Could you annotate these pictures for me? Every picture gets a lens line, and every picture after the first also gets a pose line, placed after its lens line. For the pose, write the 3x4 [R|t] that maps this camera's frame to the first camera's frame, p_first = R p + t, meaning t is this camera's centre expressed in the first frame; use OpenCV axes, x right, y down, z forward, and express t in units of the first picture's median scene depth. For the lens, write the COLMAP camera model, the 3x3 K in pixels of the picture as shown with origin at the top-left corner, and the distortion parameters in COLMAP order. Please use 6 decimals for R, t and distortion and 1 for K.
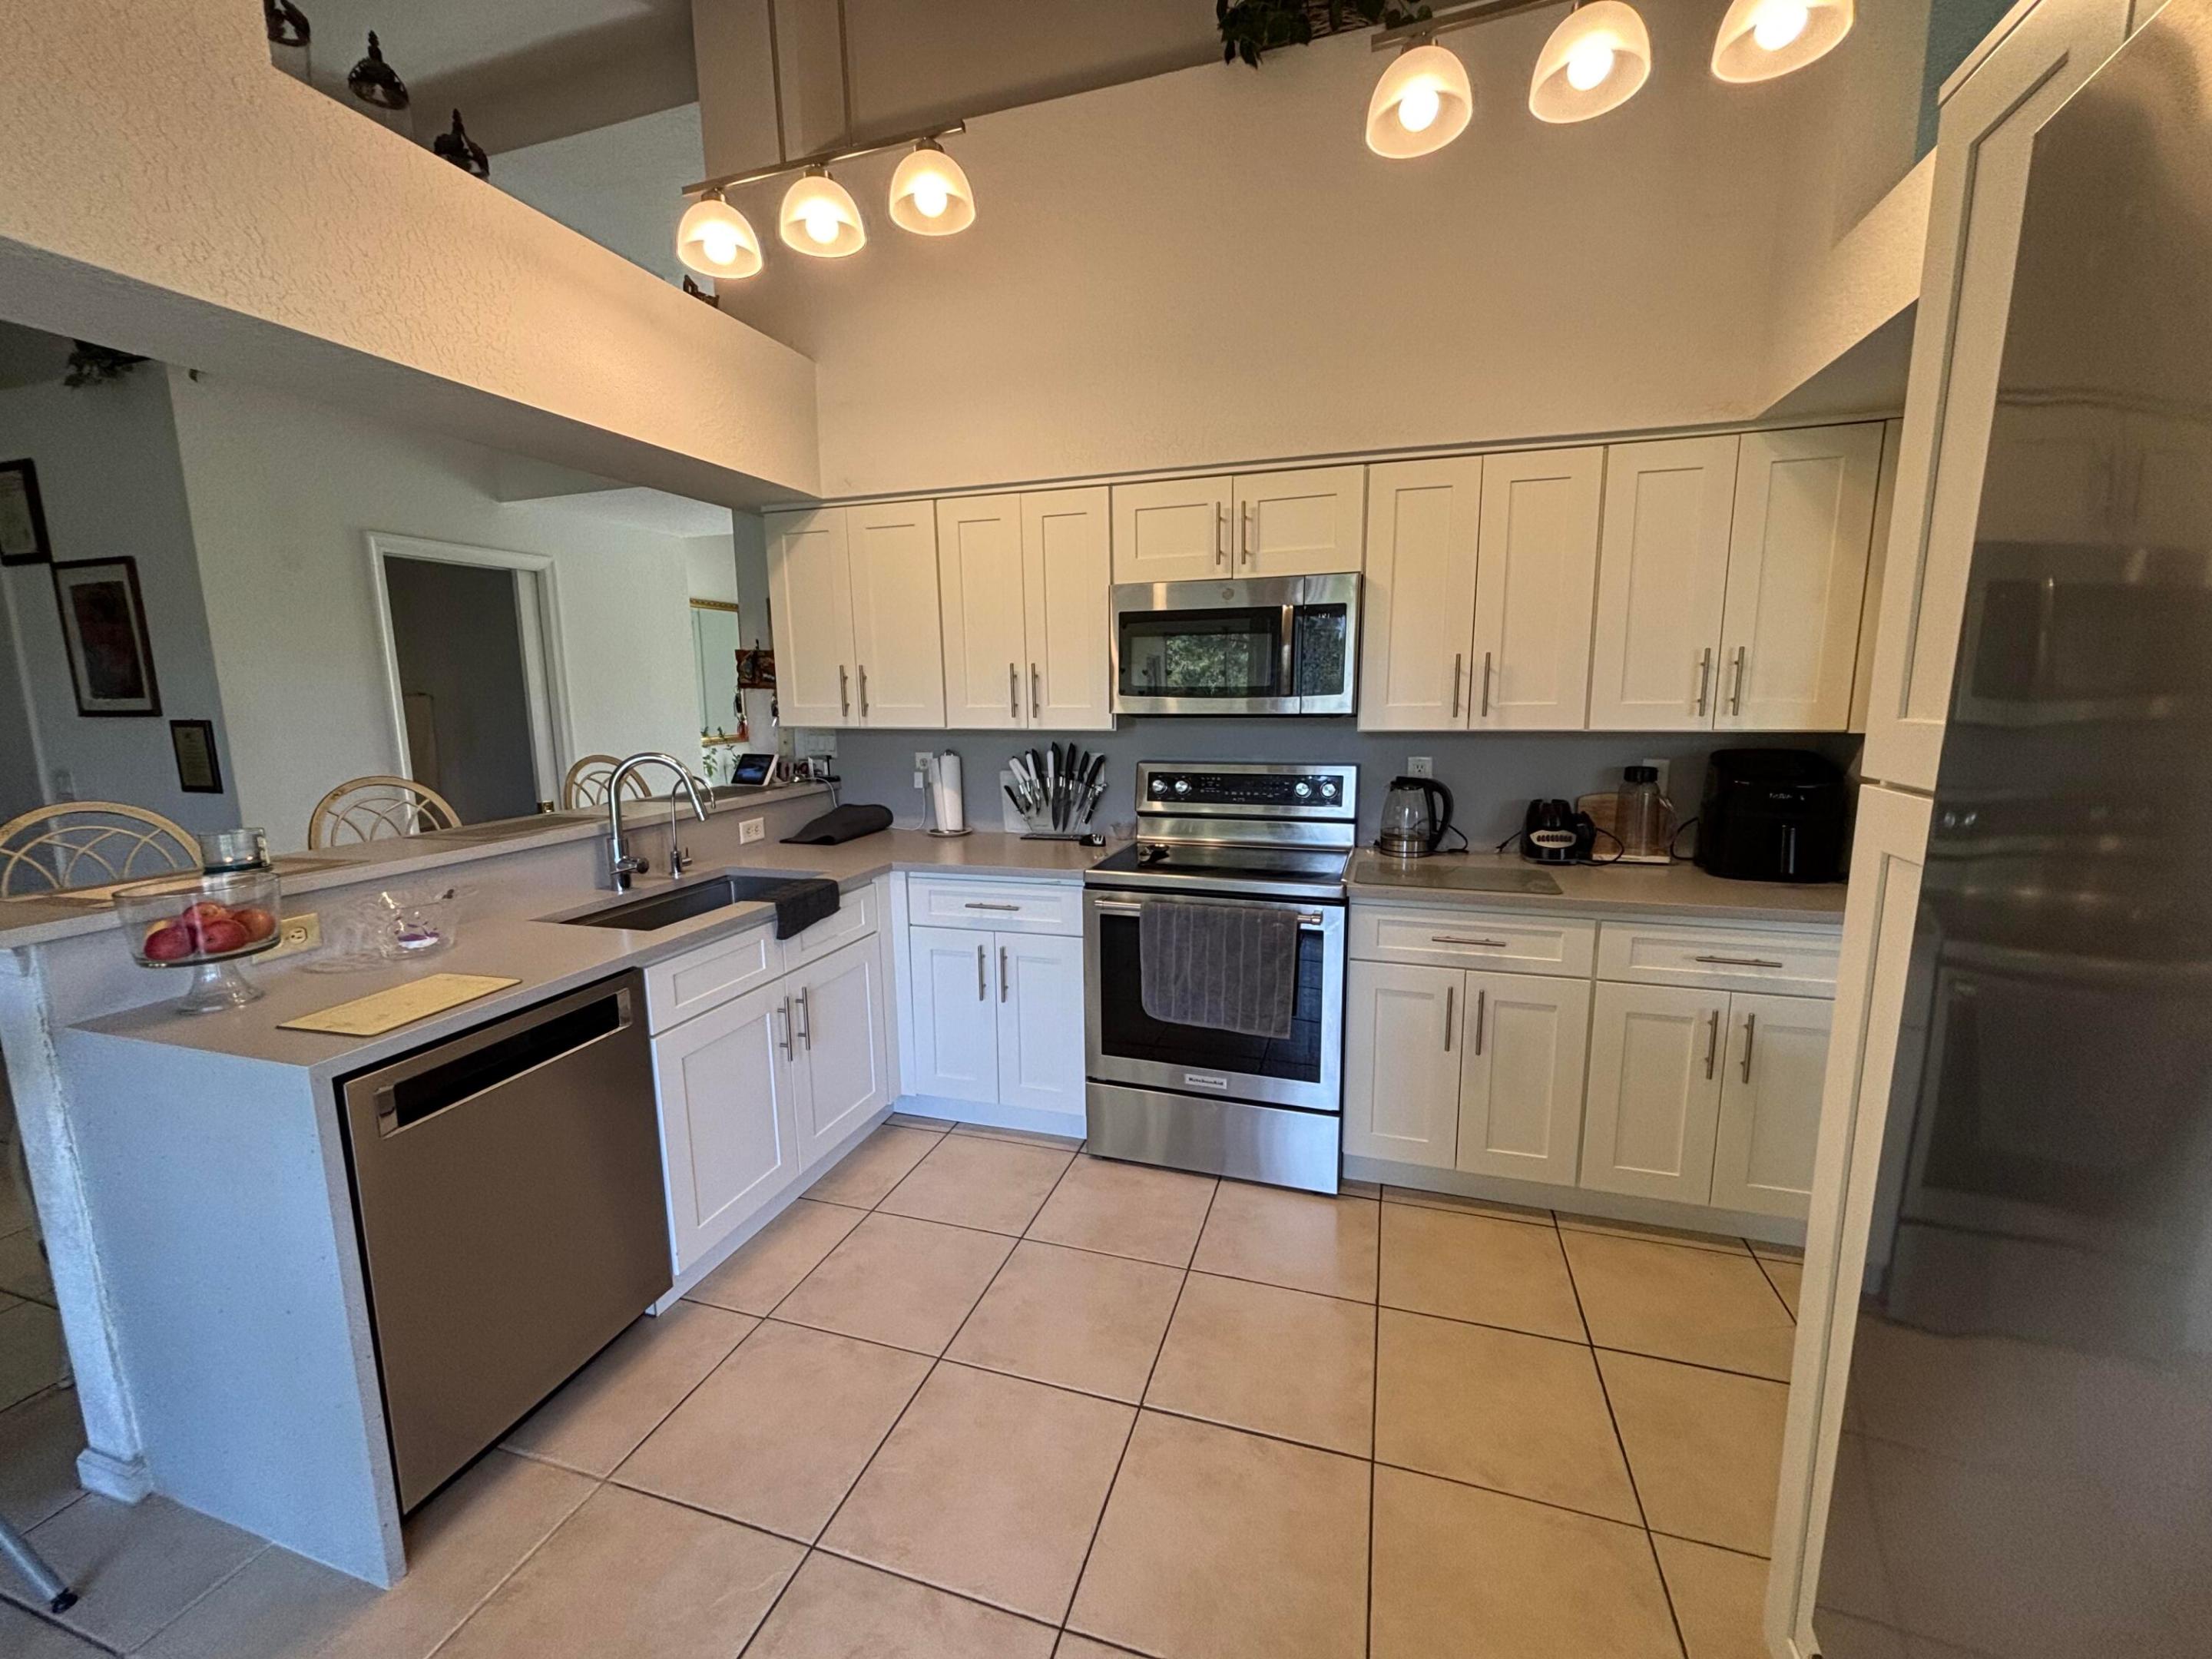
lens RADIAL K [[882.8, 0, 1122.1], [0, 882.8, 827.6], [0, 0, 1]] dist [0.007072, -0.001298]
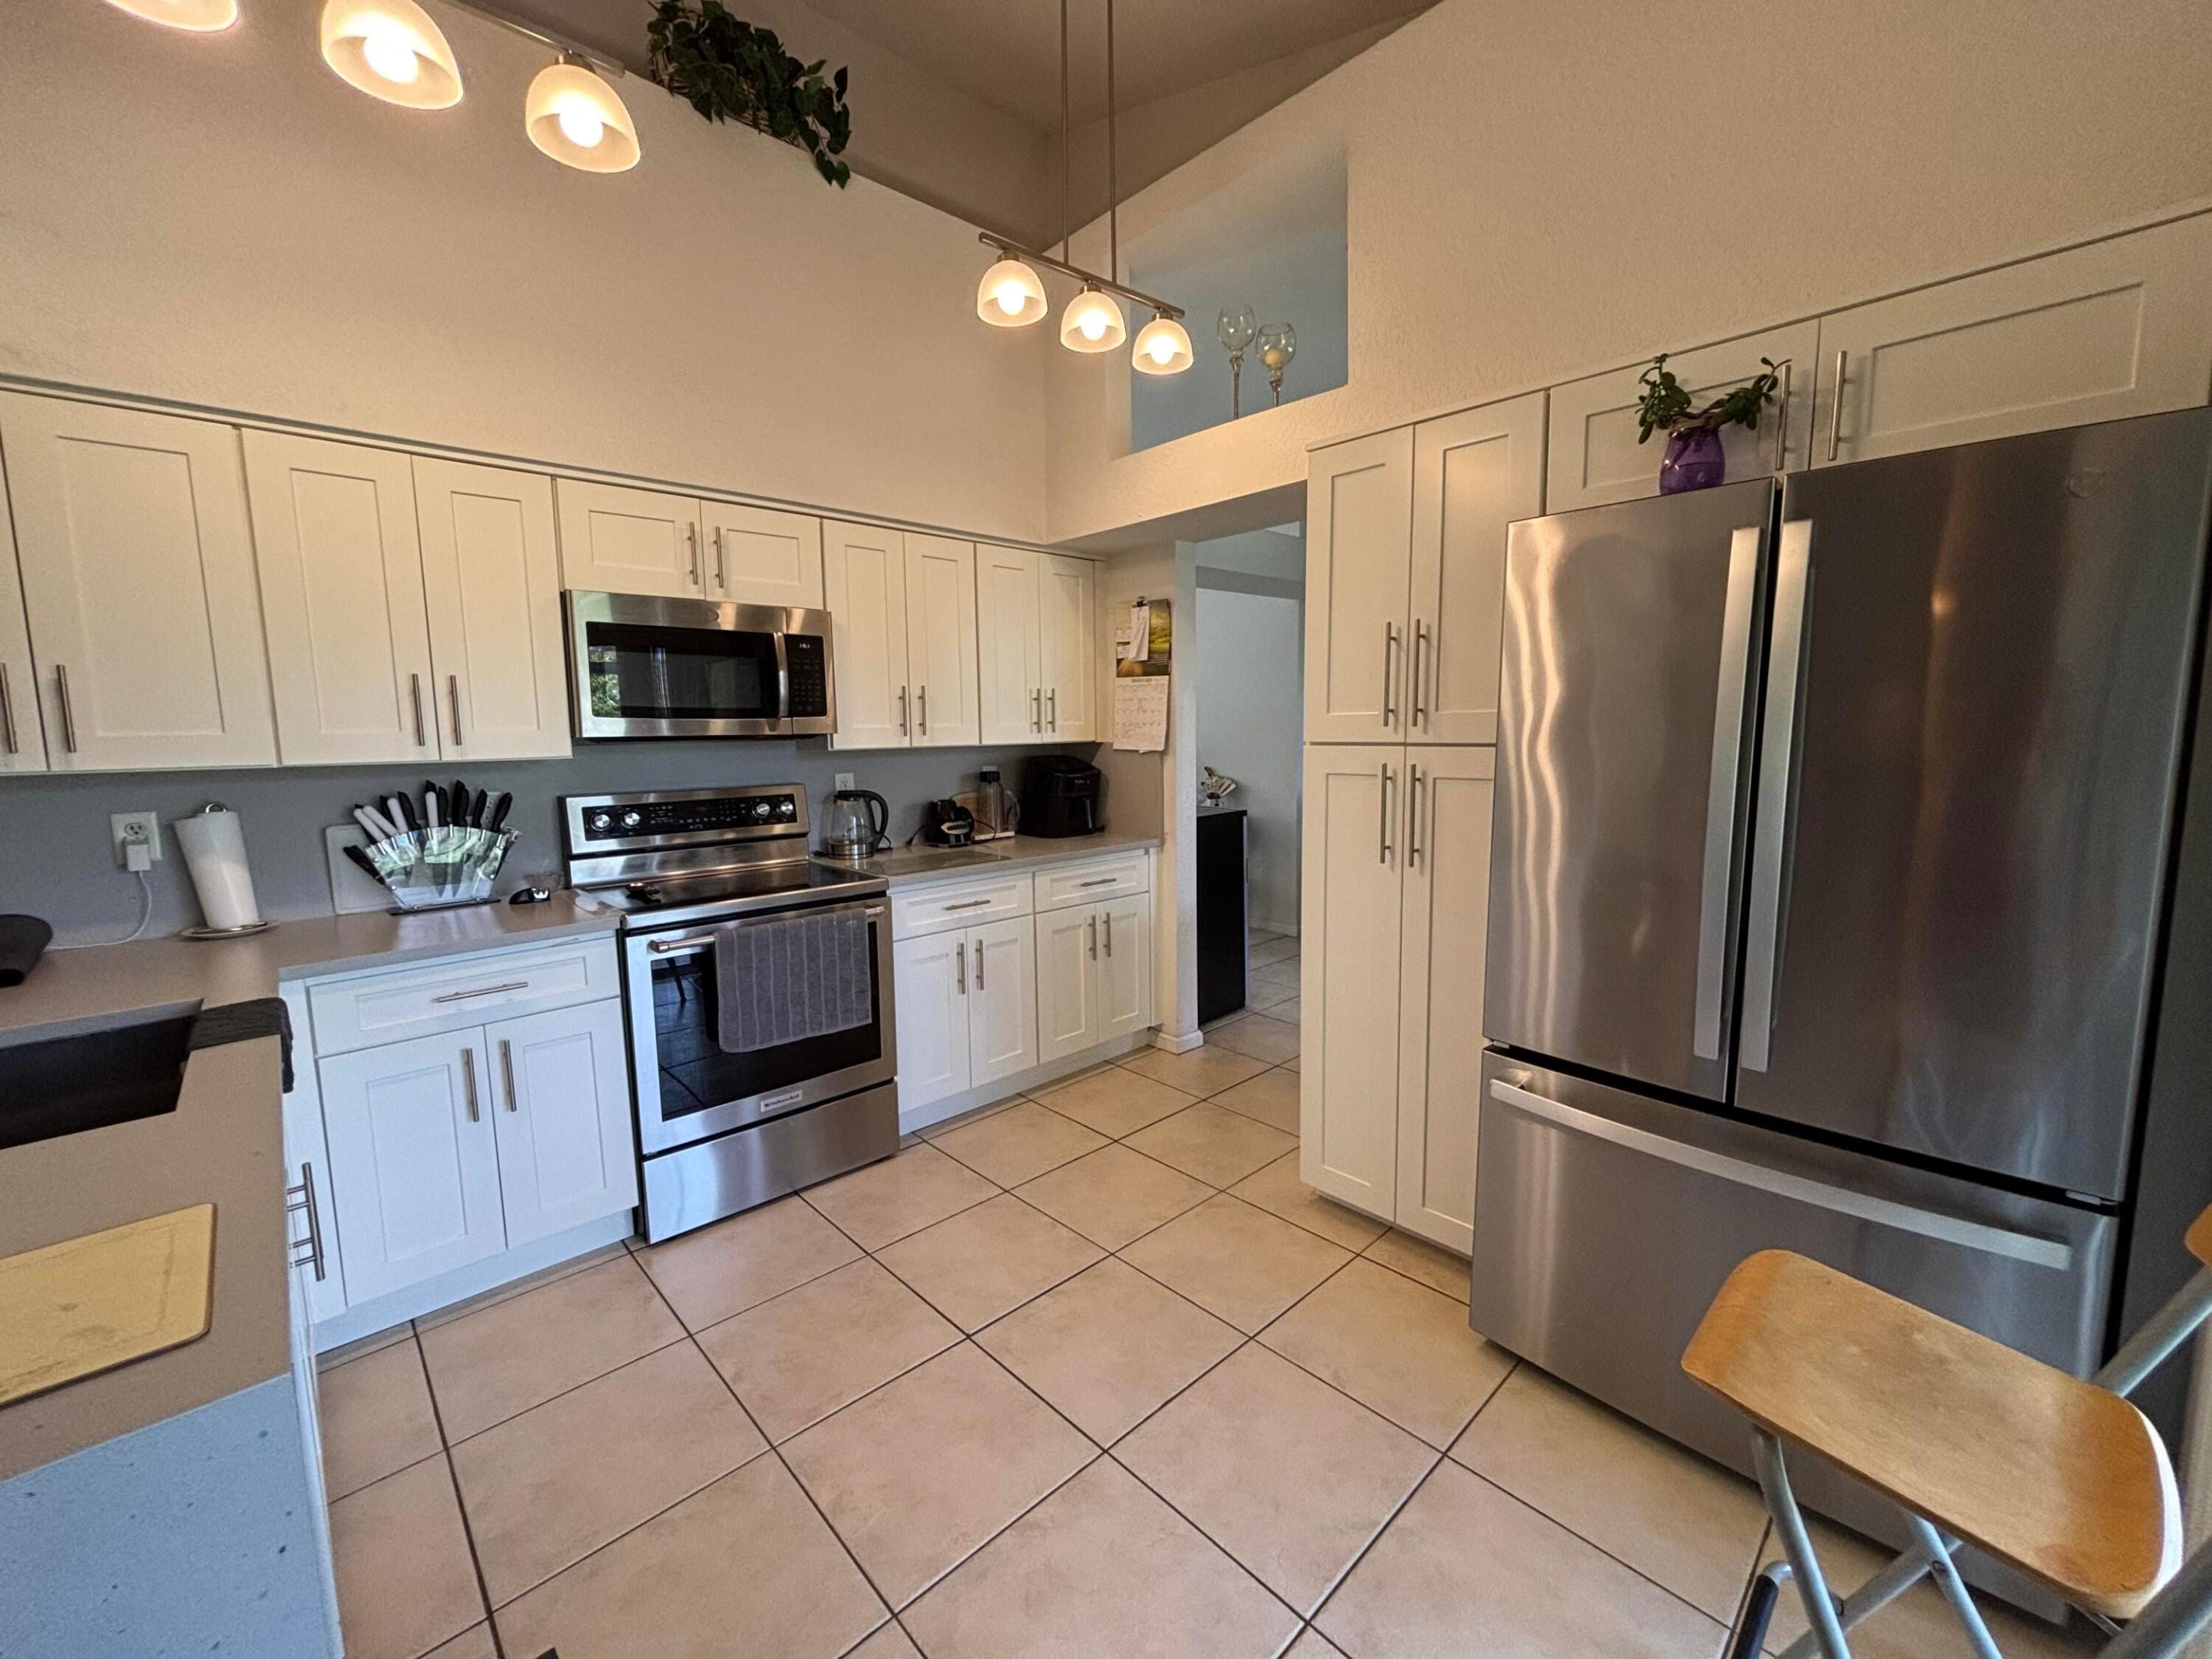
lens RADIAL K [[882.8, 0, 1122.3], [0, 882.8, 824.1], [0, 0, 1]] dist [0.007072, -0.001298]
pose [[0.484281, -0.098695, 0.869328, -0.537035], [0.142213, 0.989283, 0.033090, -0.000237], [-0.863277, 0.107605, 0.493127, 0.133471]]
